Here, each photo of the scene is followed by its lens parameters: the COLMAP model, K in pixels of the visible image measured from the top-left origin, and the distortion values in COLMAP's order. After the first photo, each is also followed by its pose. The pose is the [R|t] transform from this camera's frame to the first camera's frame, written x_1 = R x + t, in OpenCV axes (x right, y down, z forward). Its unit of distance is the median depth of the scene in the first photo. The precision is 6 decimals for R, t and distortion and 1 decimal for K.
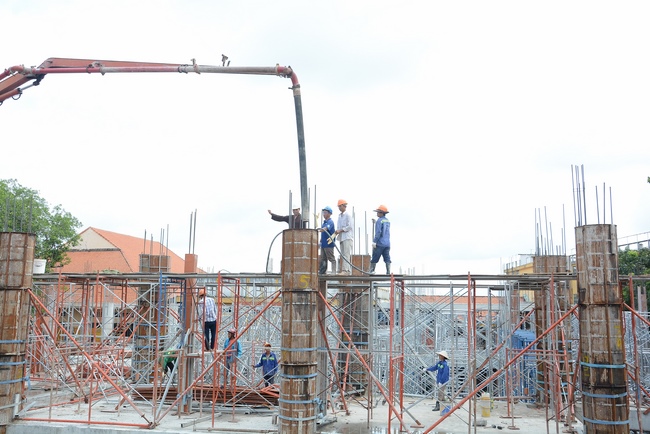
lens RADIAL K [[665.1, 0, 325.0], [0, 665.1, 217.0], [0, 0, 1]] dist [-0.004873, 0.129133]
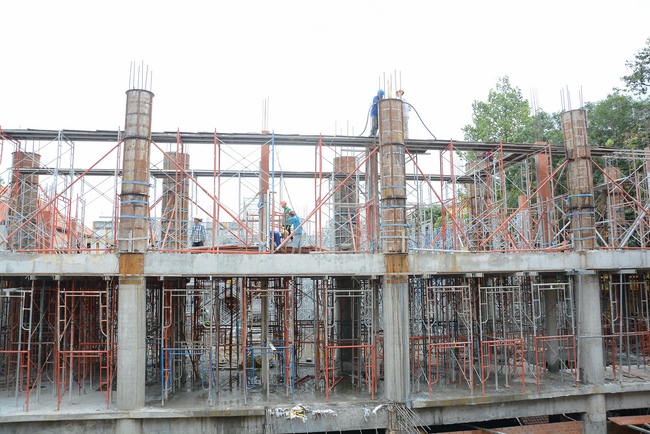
lens RADIAL K [[513.0, 0, 324.4], [0, 513.0, 226.2], [0, 0, 1]] dist [-0.179252, 0.141354]
pose [[0.933416, 0.015518, 0.358461, -0.486755], [-0.023929, 0.999532, 0.019040, 0.236371], [-0.357998, -0.026350, 0.933351, 0.092189]]
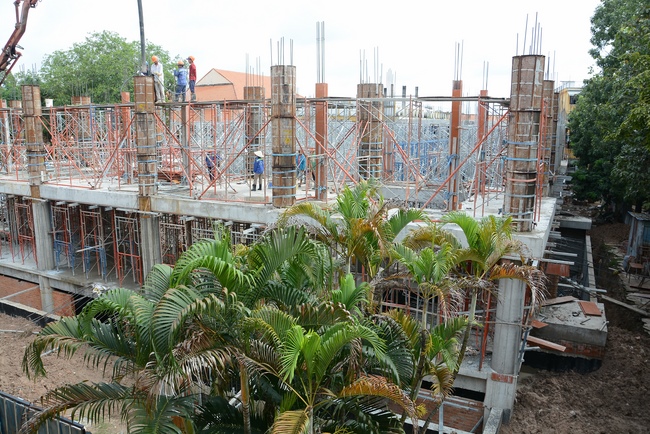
lens RADIAL K [[502.3, 0, 325.0], [0, 502.3, 217.0], [0, 0, 1]] dist [-0.161561, 0.118043]
pose [[0.969280, 0.037535, -0.243079, 0.678030], [0.041242, 0.949492, 0.311068, -0.006902], [0.242478, -0.311537, 0.918776, -0.118808]]
